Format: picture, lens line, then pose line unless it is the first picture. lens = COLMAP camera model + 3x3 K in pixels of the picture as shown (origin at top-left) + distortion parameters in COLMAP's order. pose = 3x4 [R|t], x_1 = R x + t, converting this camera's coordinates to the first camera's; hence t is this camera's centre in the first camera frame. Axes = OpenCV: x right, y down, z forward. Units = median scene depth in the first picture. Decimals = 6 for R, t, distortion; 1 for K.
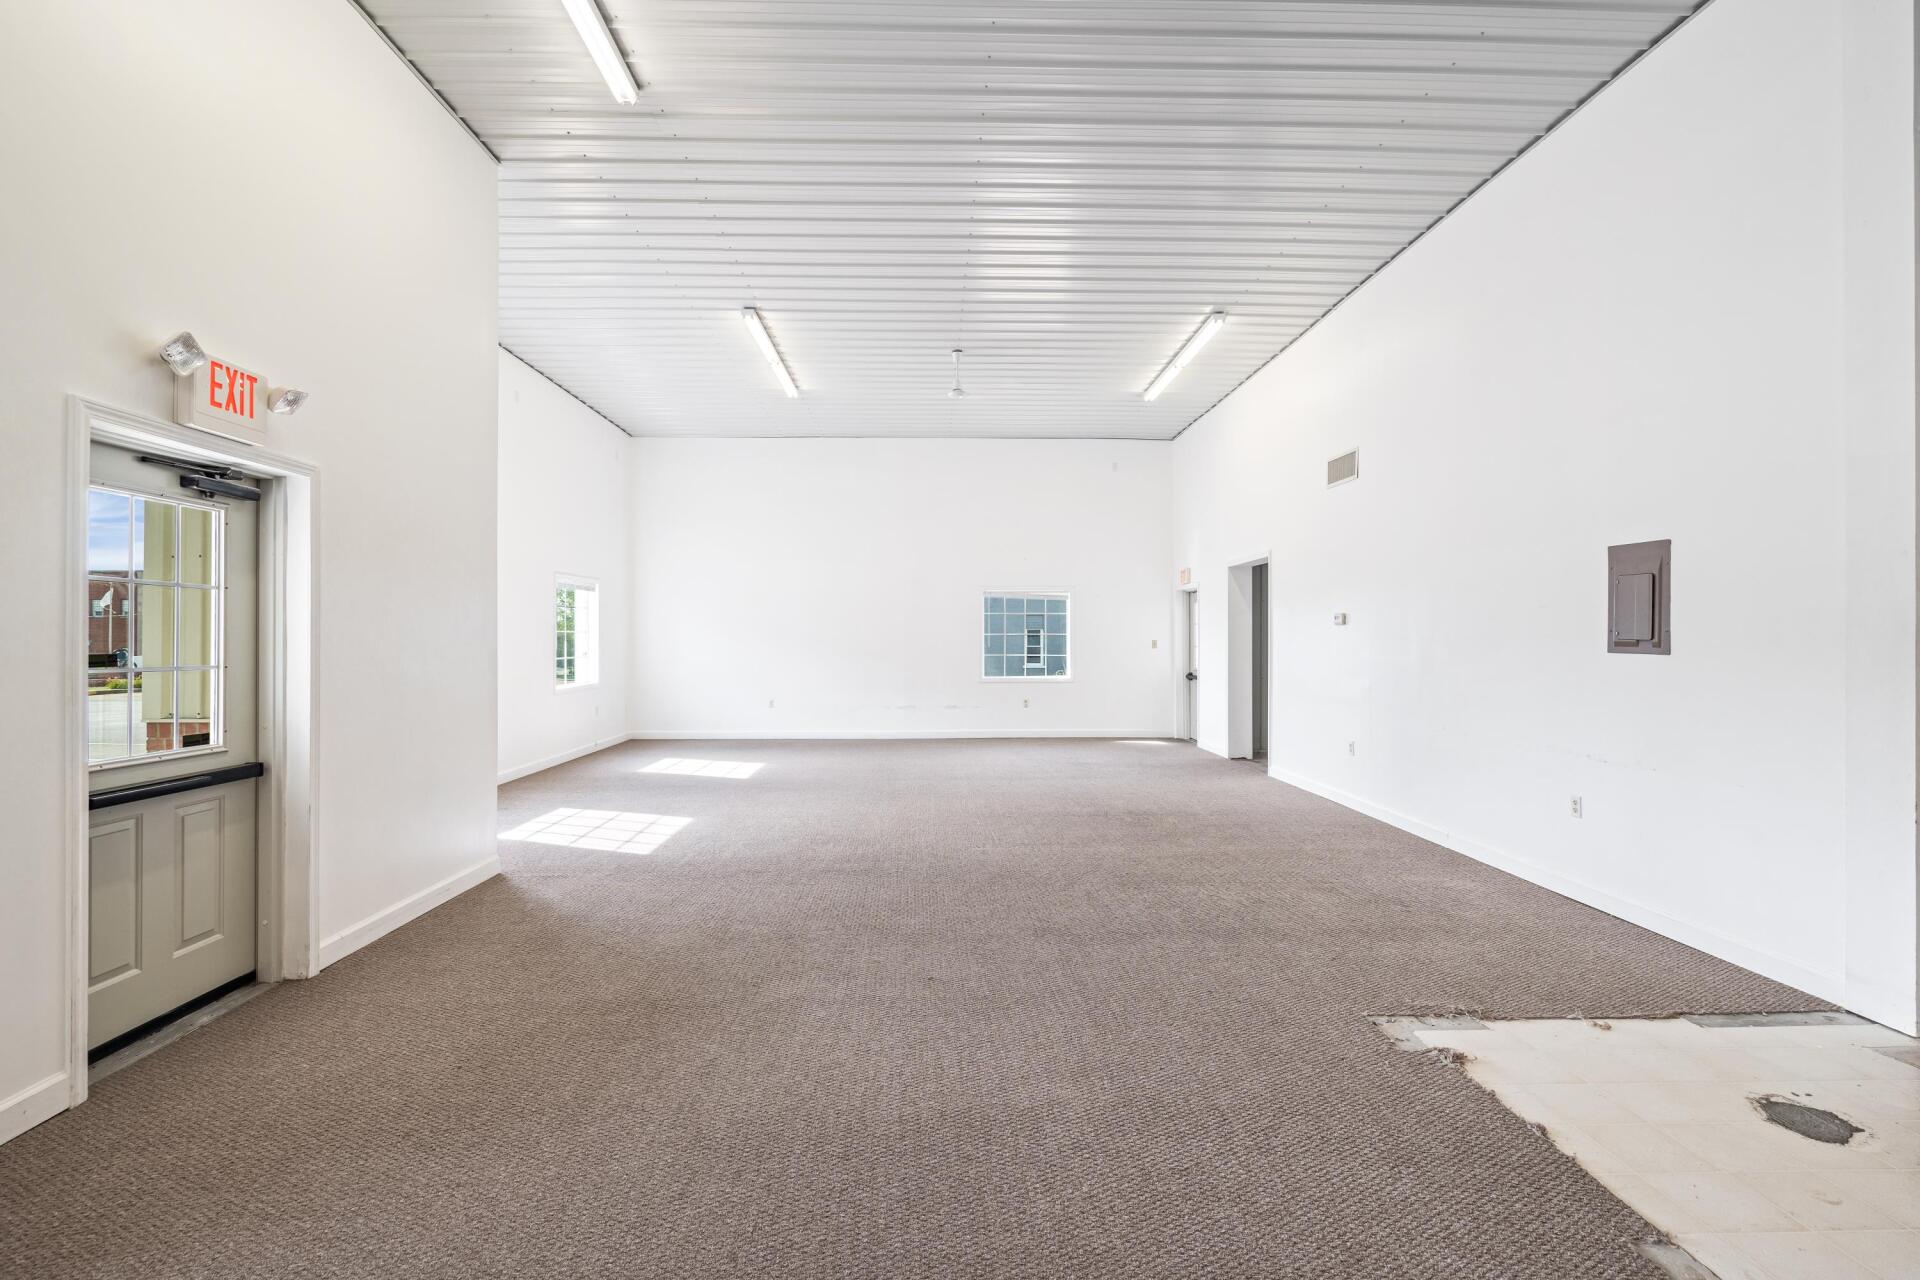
lens RADIAL K [[855.6, 0, 952.5], [0, 855.6, 640.9], [0, 0, 1]] dist [0.000952, 0.000462]
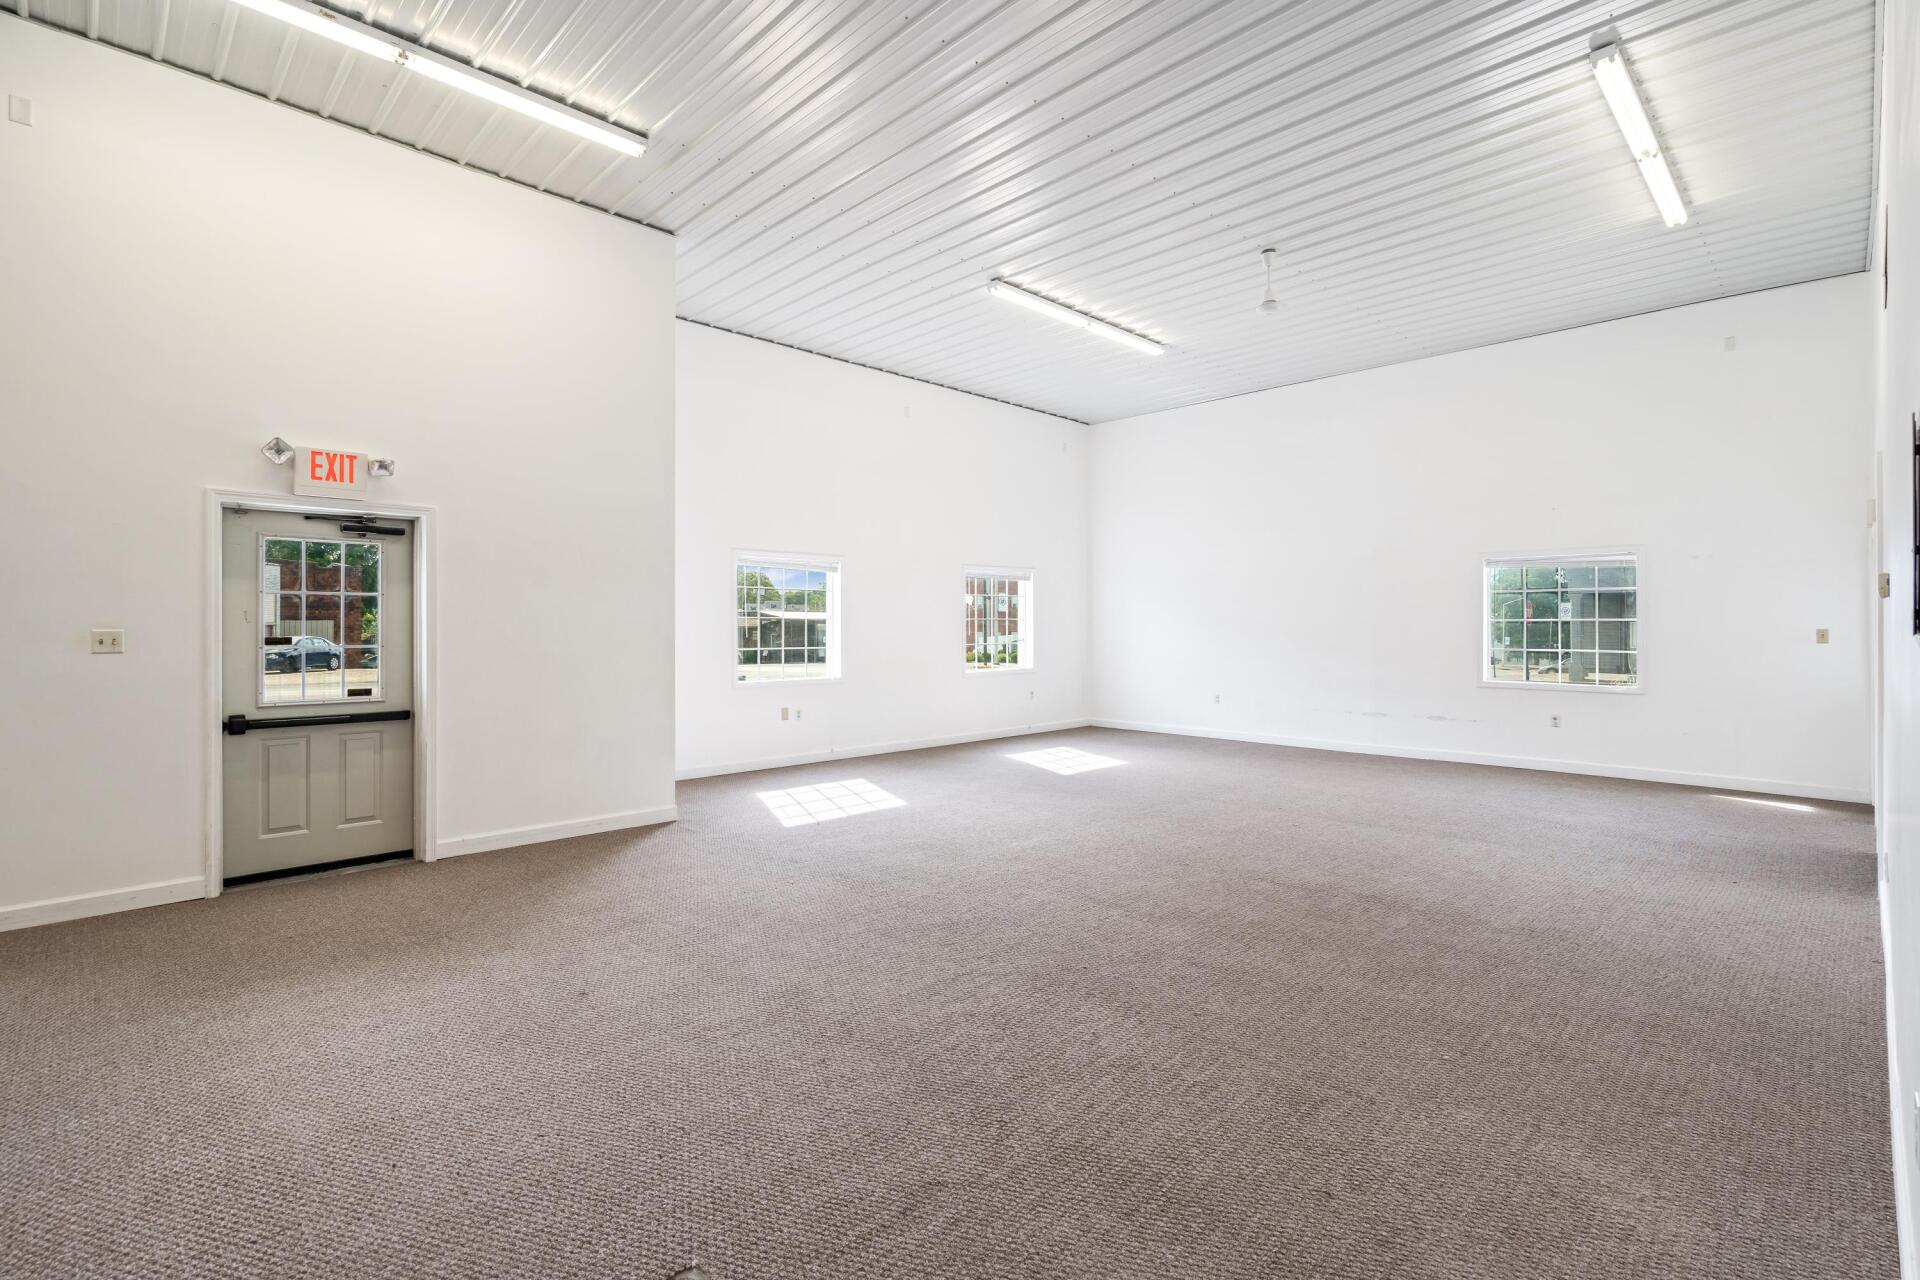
lens RADIAL K [[875.6, 0, 963.9], [0, 875.6, 627.6], [0, 0, 1]] dist [-0.004302, 0.000743]
pose [[0.688214, 0.002591, -0.725503, 0.980321], [-0.001602, 0.999997, 0.002051, -0.007524], [0.725506, -0.000249, 0.688216, 0.667589]]
